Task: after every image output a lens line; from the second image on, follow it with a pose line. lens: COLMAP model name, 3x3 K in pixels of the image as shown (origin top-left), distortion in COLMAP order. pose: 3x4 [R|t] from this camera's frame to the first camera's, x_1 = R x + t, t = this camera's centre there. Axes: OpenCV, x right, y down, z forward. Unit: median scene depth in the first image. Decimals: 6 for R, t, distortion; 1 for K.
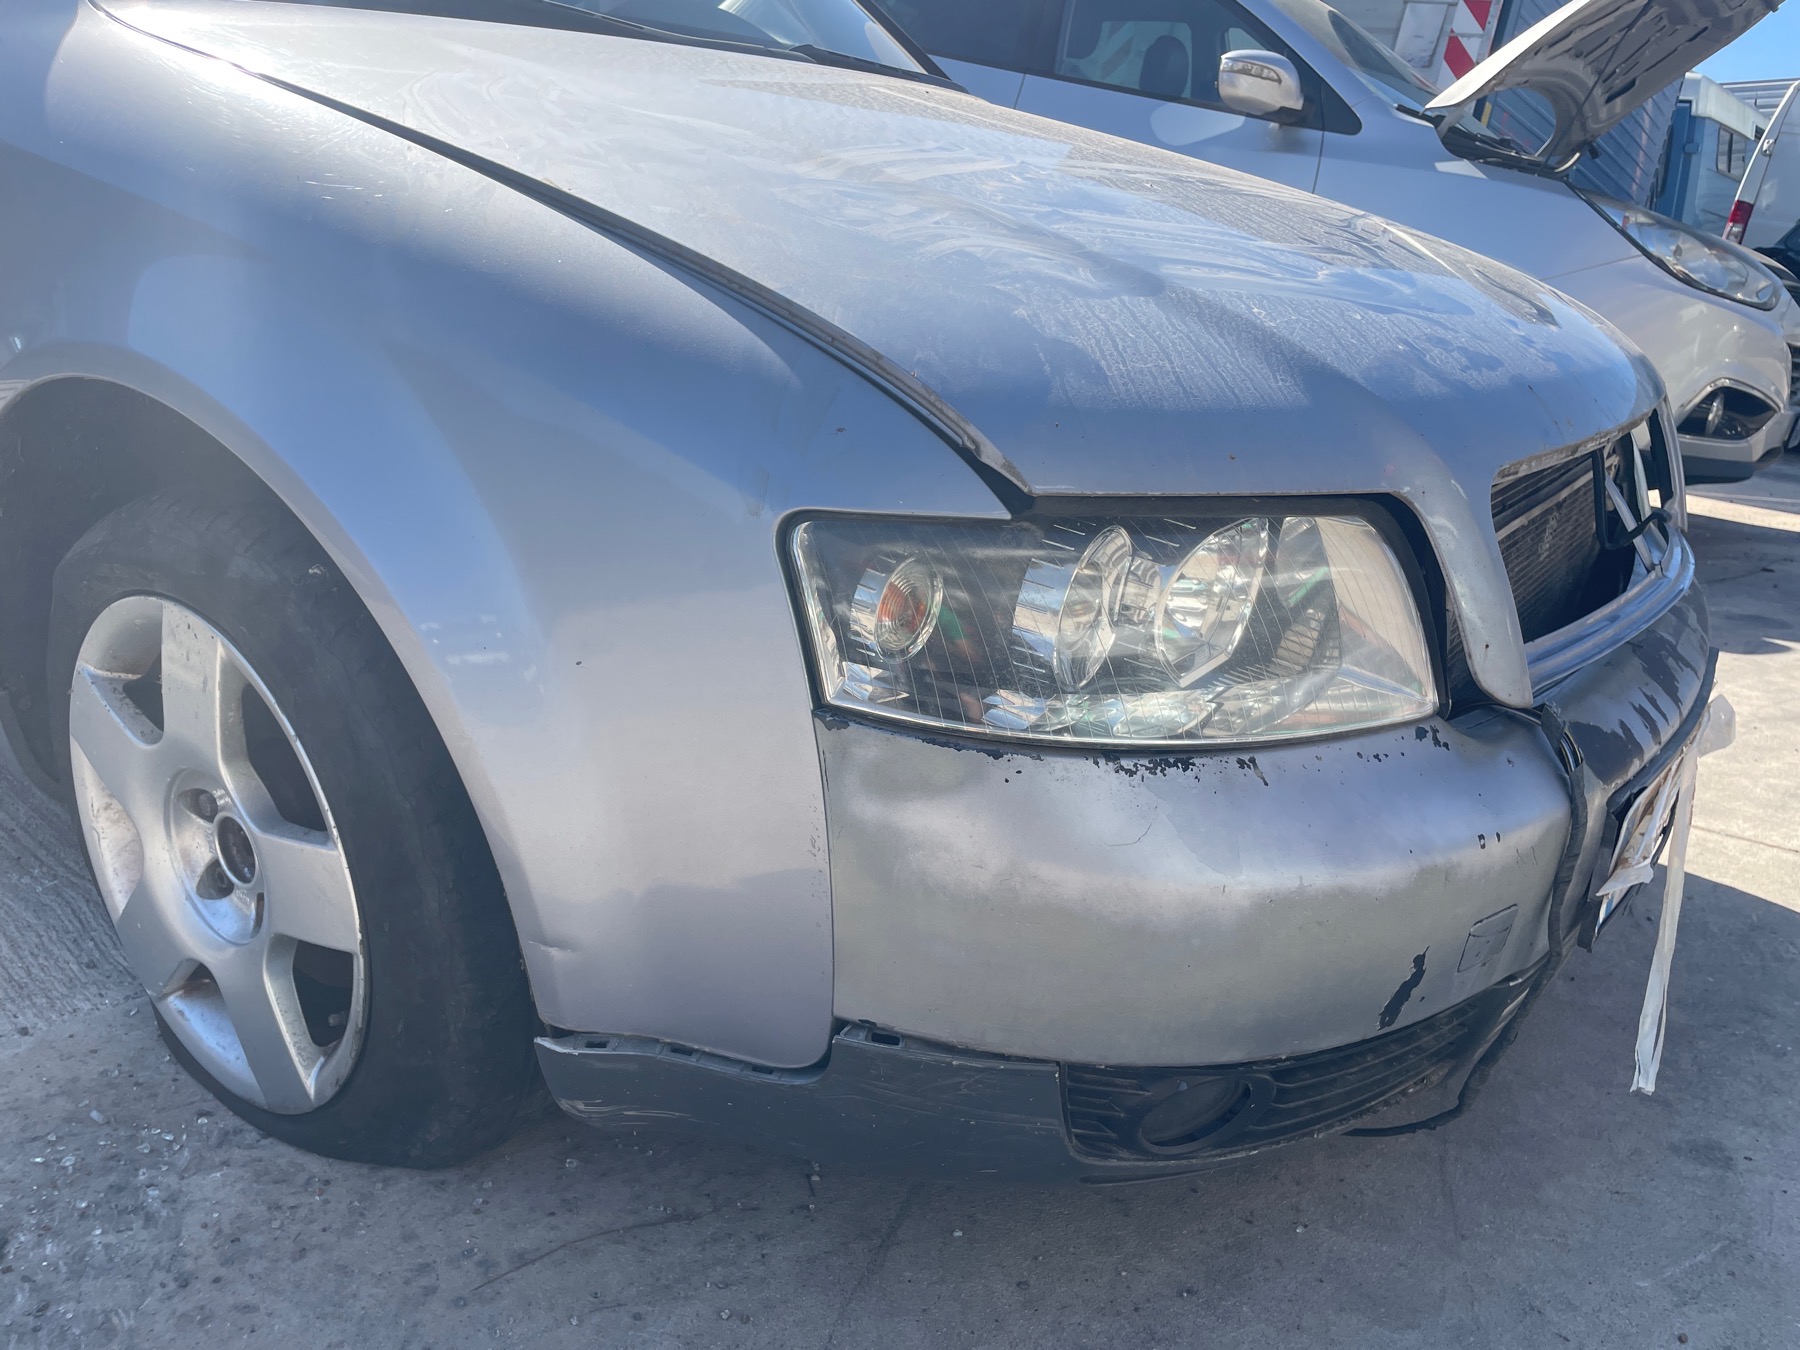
lens RADIAL K [[1370.1, 0, 910.8], [0, 1370.1, 678.7], [0, 0, 1]] dist [0.075872, -0.101436]
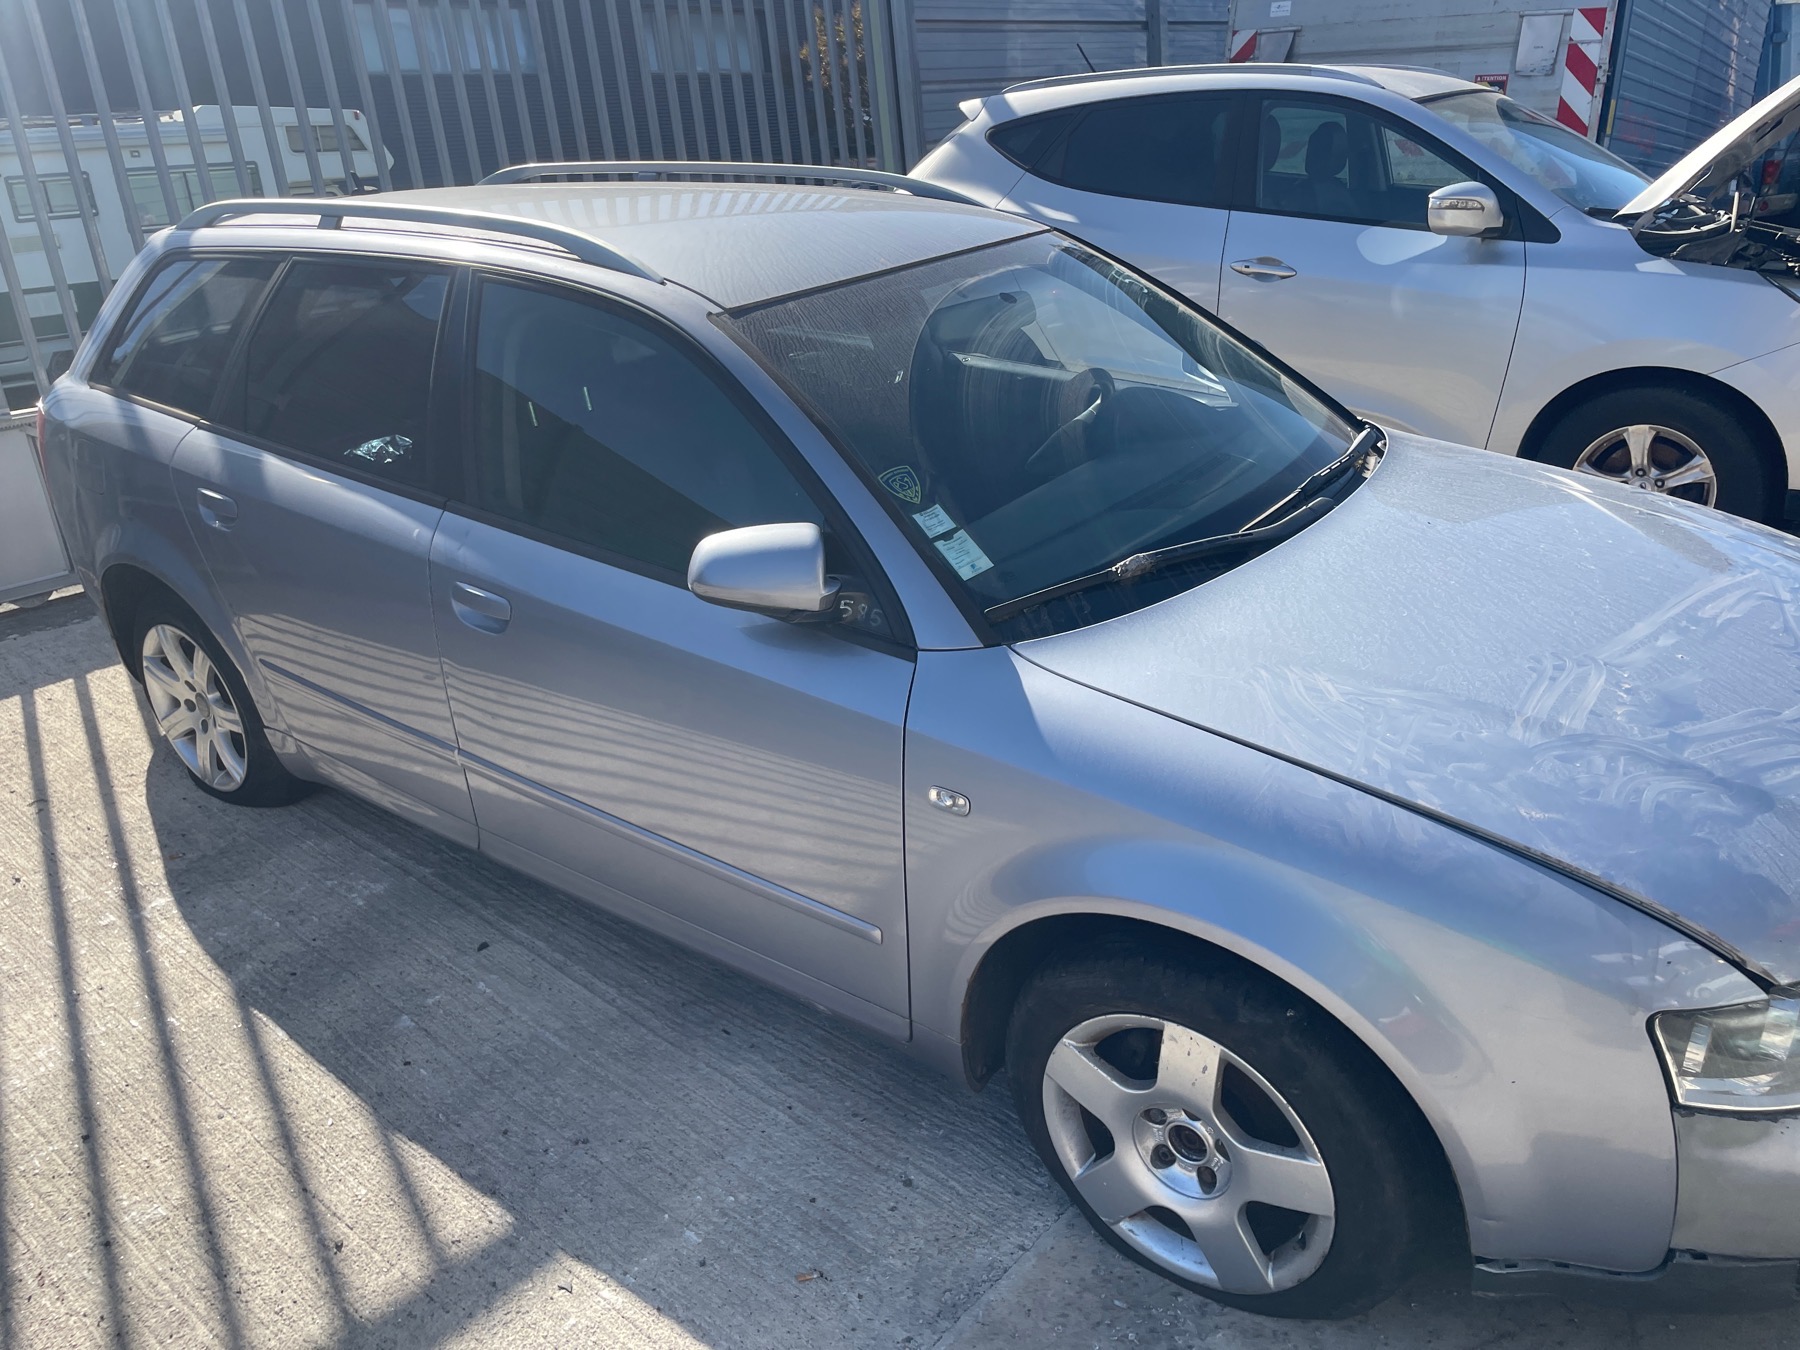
lens RADIAL K [[1370.1, 0, 884.7], [0, 1370.1, 684.3], [0, 0, 1]] dist [0.075872, -0.101436]
pose [[0.987298, -0.138107, -0.078544, -0.764660], [0.141711, 0.989004, 0.042296, -0.663463], [0.071839, -0.052889, 0.996013, -0.814938]]
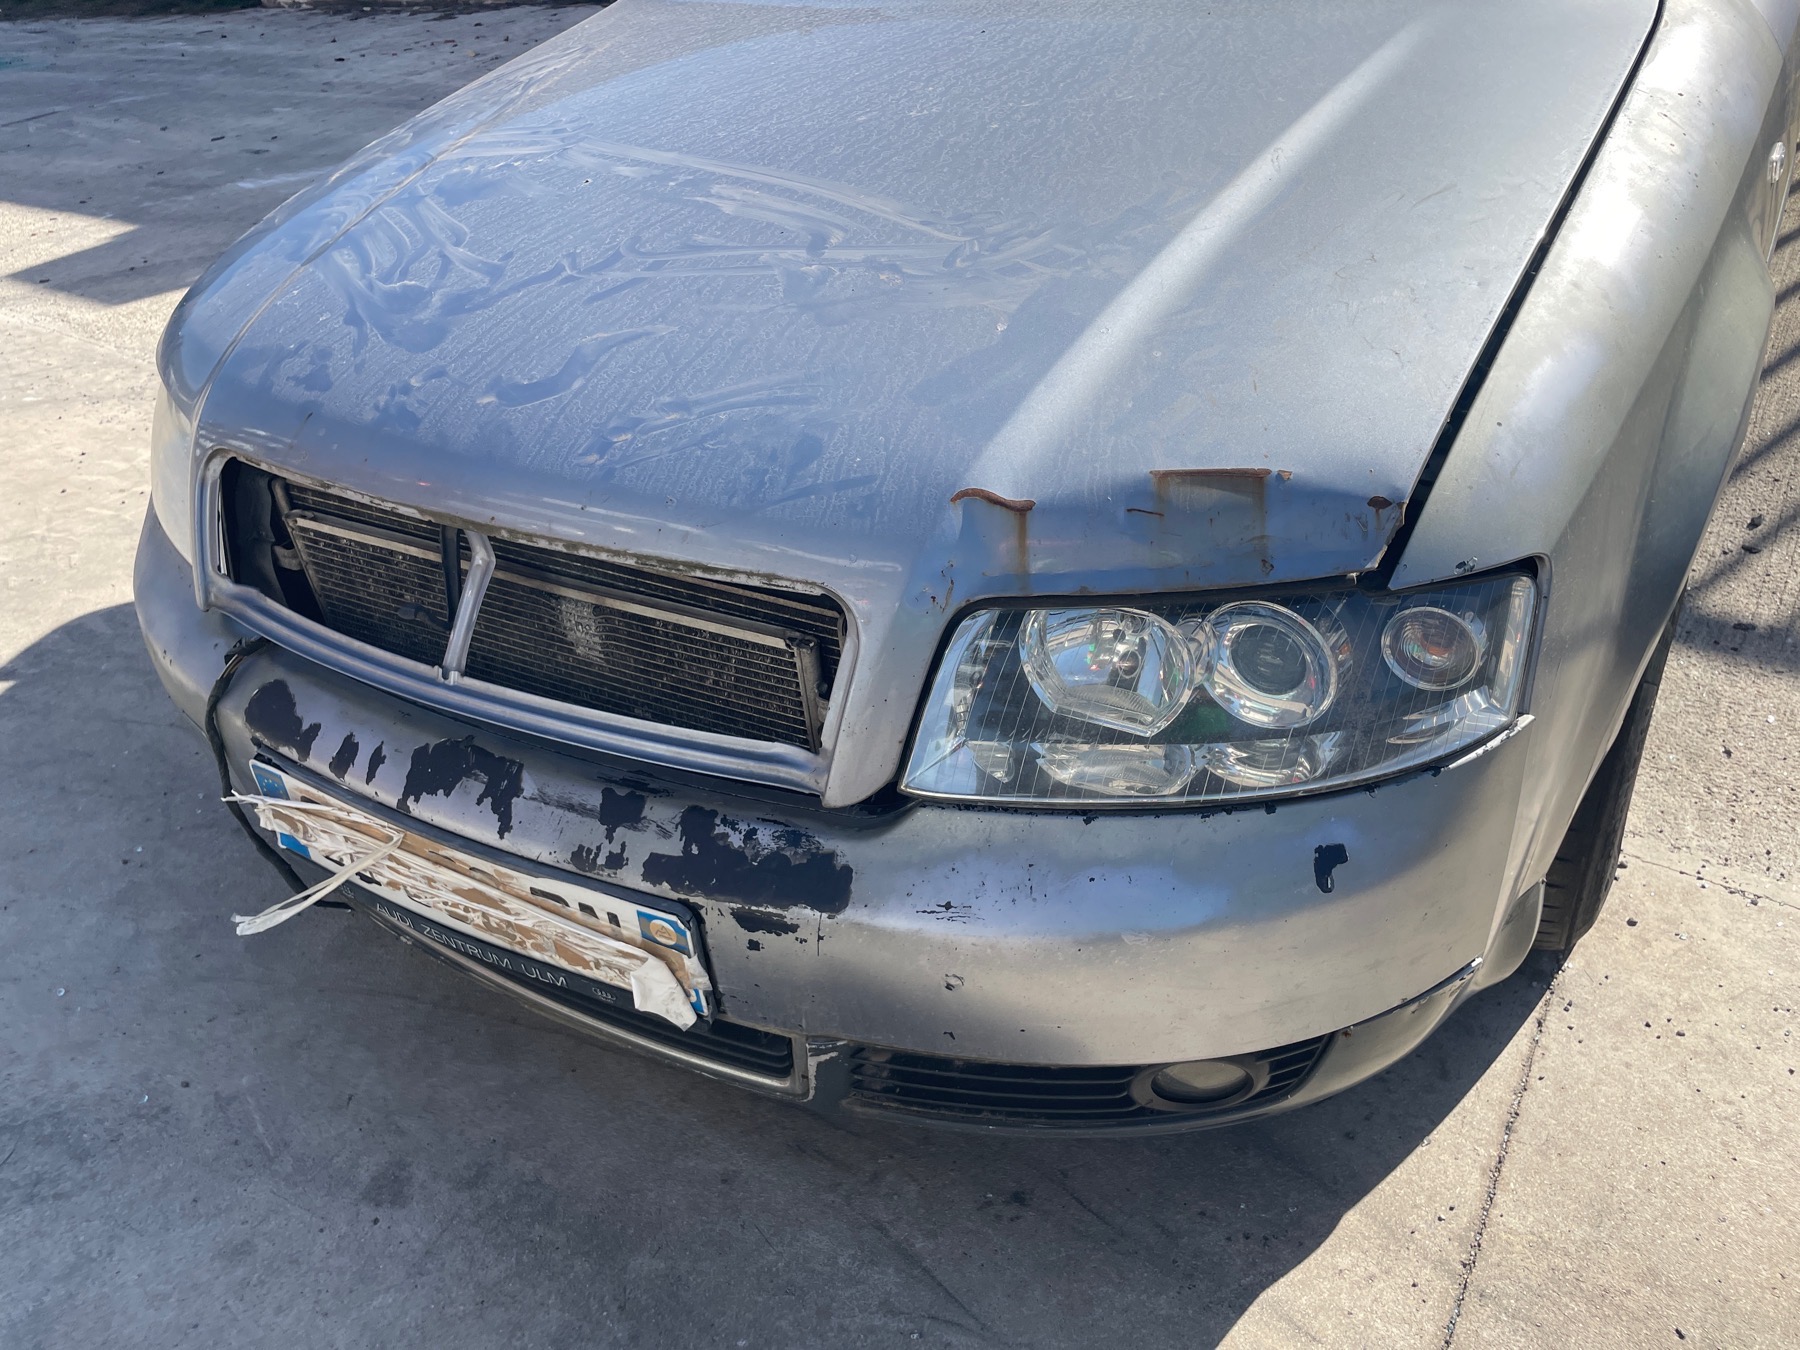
lens RADIAL K [[1370.1, 0, 890.6], [0, 1370.1, 659.1], [0, 0, 1]] dist [0.075872, -0.101436]
pose [[0.089043, 0.459375, -0.883768, 1.761101], [-0.285361, 0.861863, 0.419238, -0.719669], [0.954275, 0.214863, 0.207830, 1.377960]]
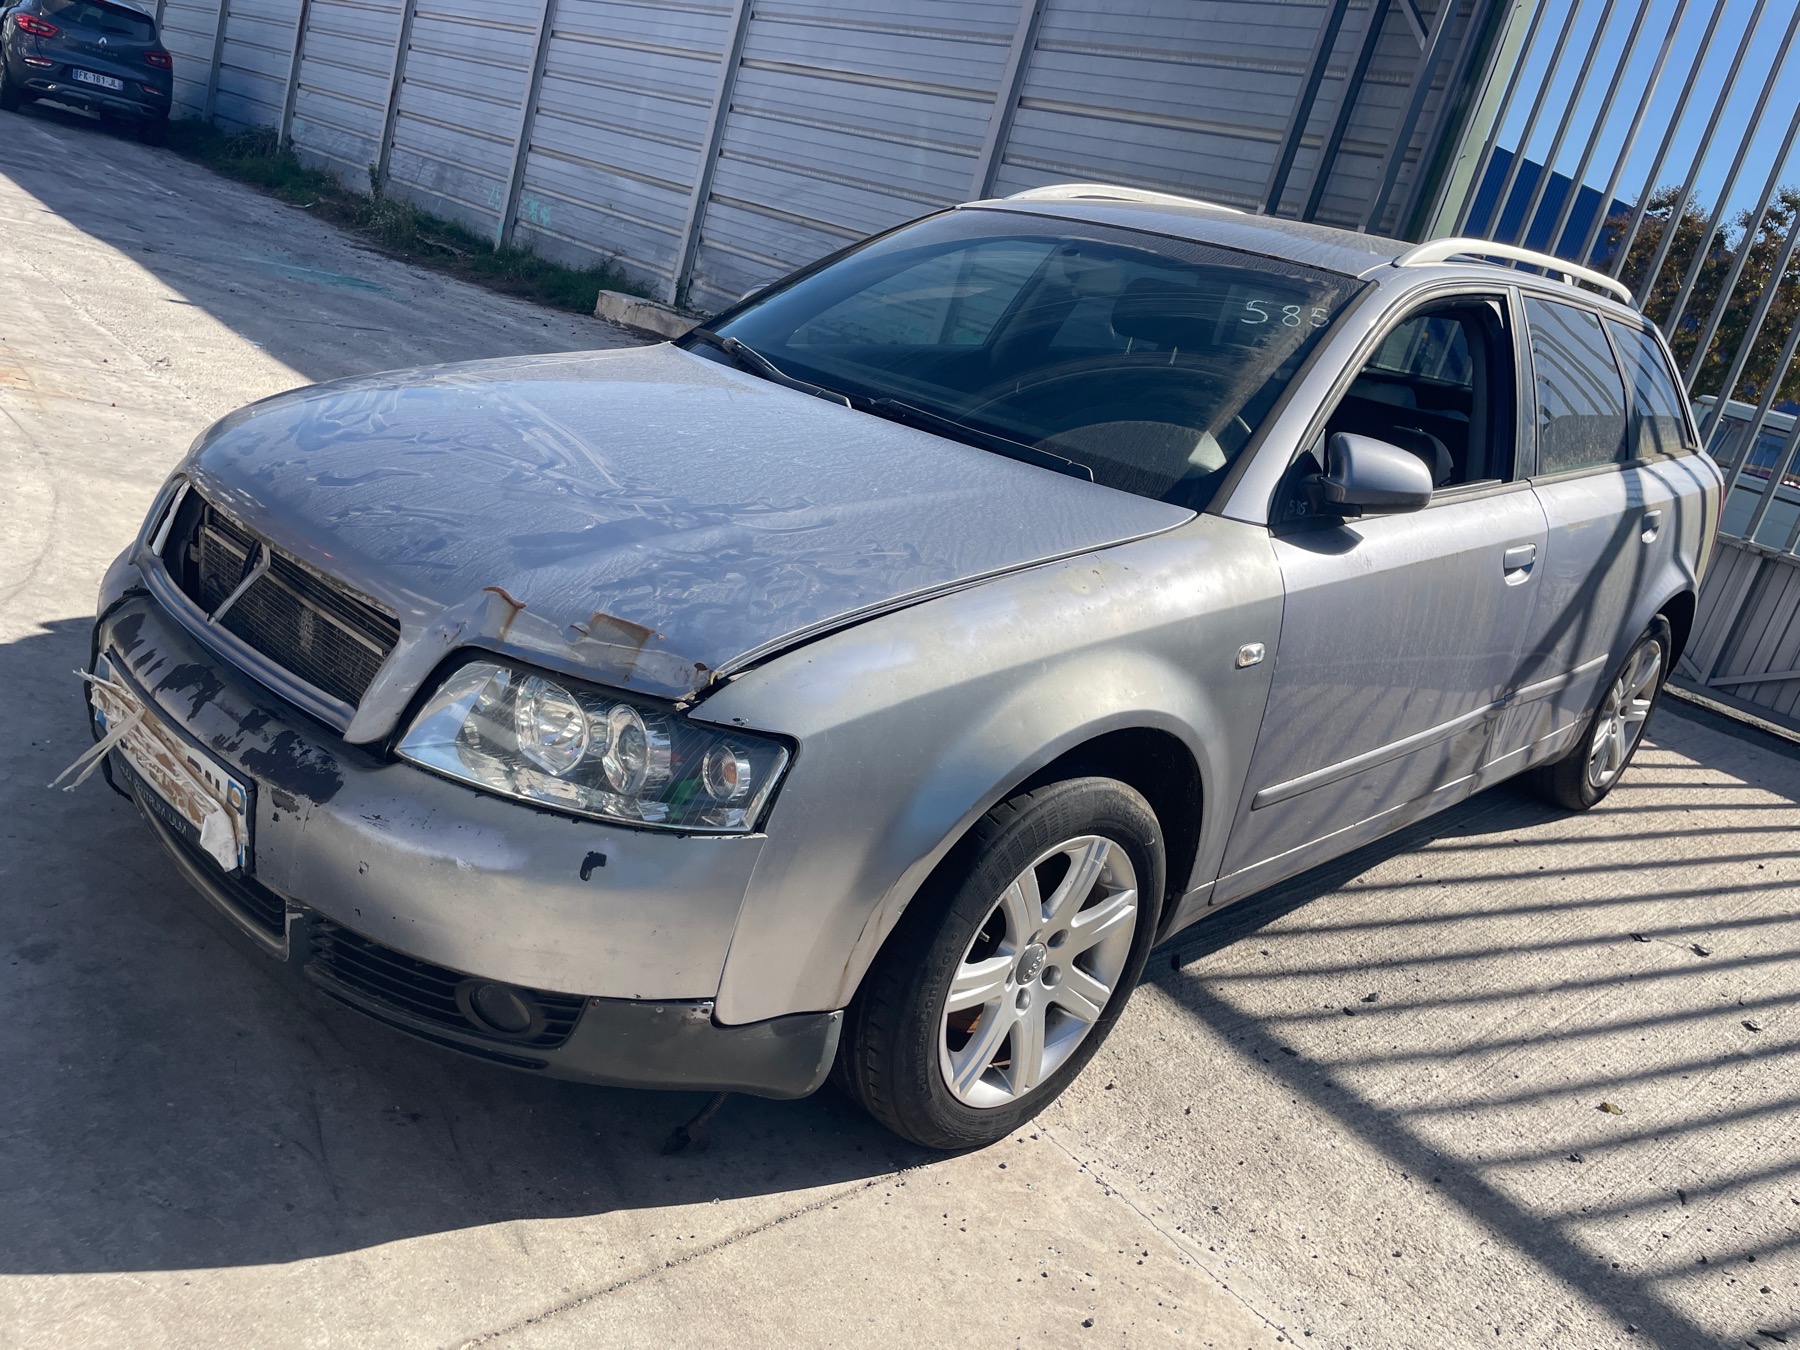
lens RADIAL K [[1370.1, 0, 911.7], [0, 1370.1, 674.8], [0, 0, 1]] dist [0.075872, -0.101436]
pose [[-0.122489, 0.189007, -0.974306, 2.448382], [-0.550316, 0.804024, 0.225159, -1.005448], [0.825923, 0.563756, 0.005529, 2.097762]]
